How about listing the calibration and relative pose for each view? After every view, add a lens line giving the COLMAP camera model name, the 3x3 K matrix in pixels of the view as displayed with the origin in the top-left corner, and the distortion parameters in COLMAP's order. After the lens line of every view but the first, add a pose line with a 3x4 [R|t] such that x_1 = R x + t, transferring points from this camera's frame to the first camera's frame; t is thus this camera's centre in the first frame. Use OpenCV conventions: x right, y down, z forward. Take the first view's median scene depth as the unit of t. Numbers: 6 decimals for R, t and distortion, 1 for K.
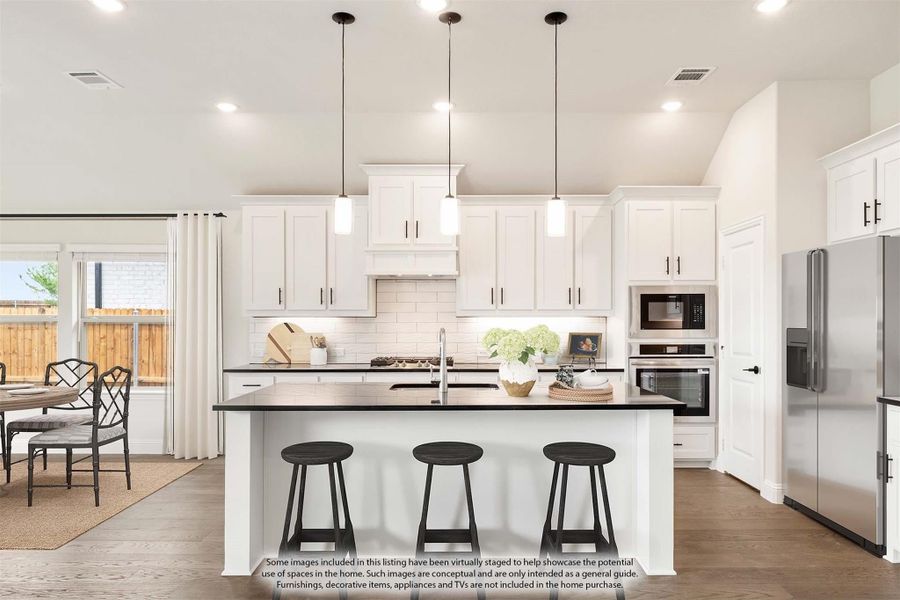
lens RADIAL K [[588.8, 0, 459.9], [0, 588.8, 318.4], [0, 0, 1]] dist [0.003879, 0.002444]
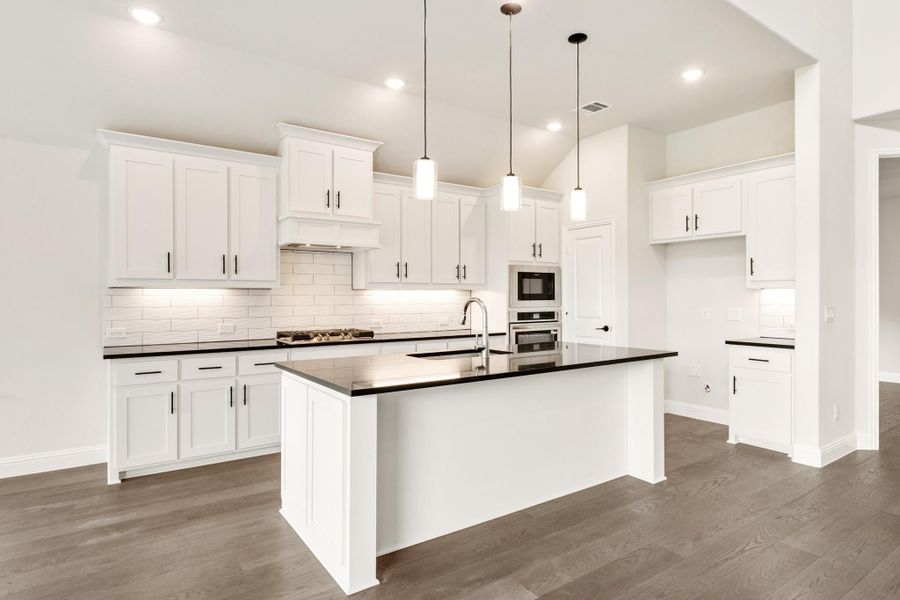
lens RADIAL K [[506.1, 0, 471.5], [0, 506.1, 295.7], [0, 0, 1]] dist [-0.000845, 0.000978]
pose [[0.813409, 0.000653, 0.581692, -0.386912], [-0.000579, 1.000000, -0.000313, 0.009113], [-0.581692, -0.000083, 0.813409, 0.183363]]
